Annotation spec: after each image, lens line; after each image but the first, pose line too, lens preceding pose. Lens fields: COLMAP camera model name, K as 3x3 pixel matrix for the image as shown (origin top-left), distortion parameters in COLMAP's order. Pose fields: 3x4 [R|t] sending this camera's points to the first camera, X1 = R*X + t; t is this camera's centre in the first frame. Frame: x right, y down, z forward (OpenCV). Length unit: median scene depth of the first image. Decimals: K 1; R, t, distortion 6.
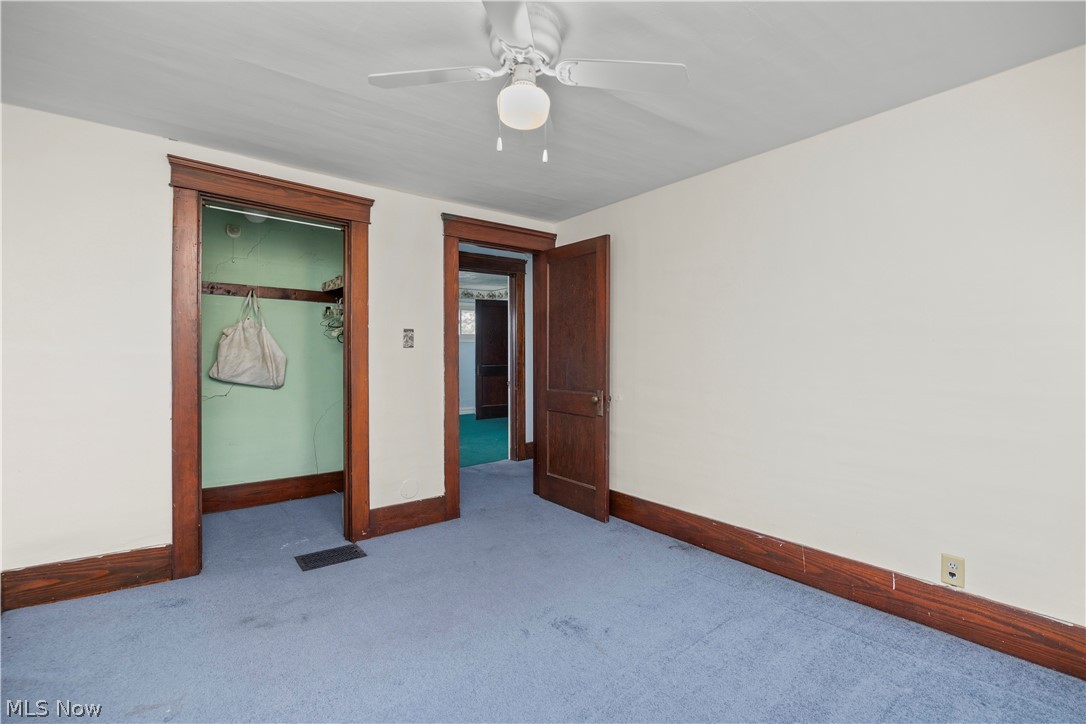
lens RADIAL K [[483.7, 0, 538.7], [0, 483.7, 354.8], [0, 0, 1]] dist [-0.007308, -0.002053]
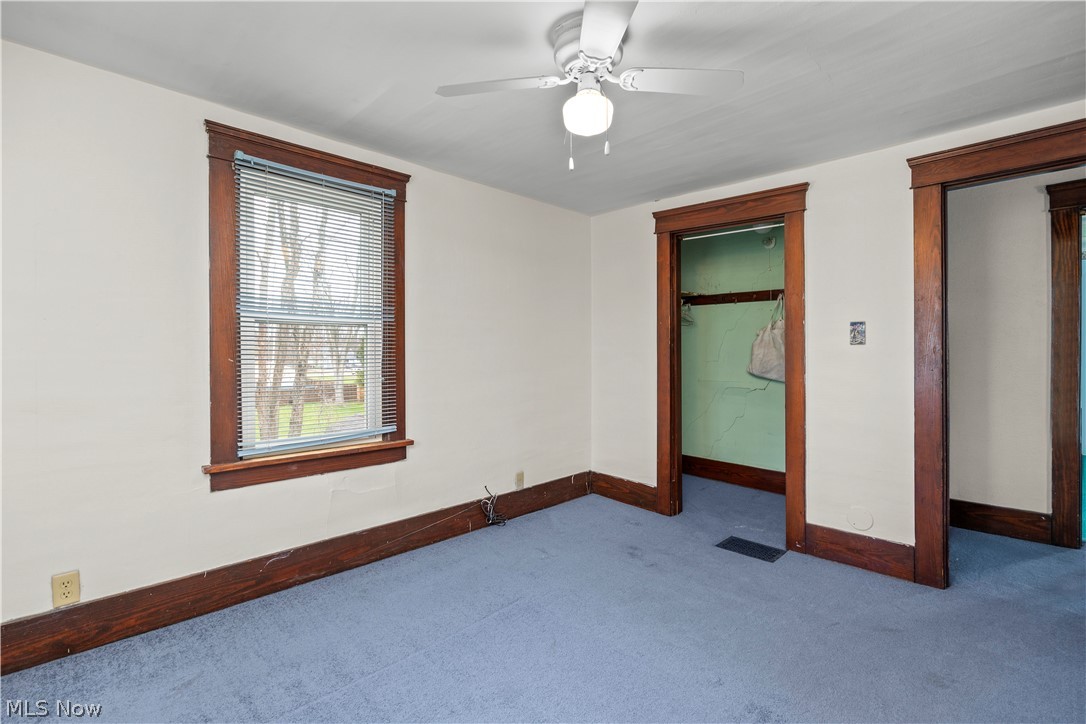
lens RADIAL K [[483.7, 0, 541.9], [0, 483.7, 356.5], [0, 0, 1]] dist [-0.007308, -0.002053]
pose [[0.143653, 0.004153, -0.989619, 0.485212], [-0.006833, 0.999972, 0.003205, 0.007107], [0.989605, 0.006301, 0.143677, 0.377485]]
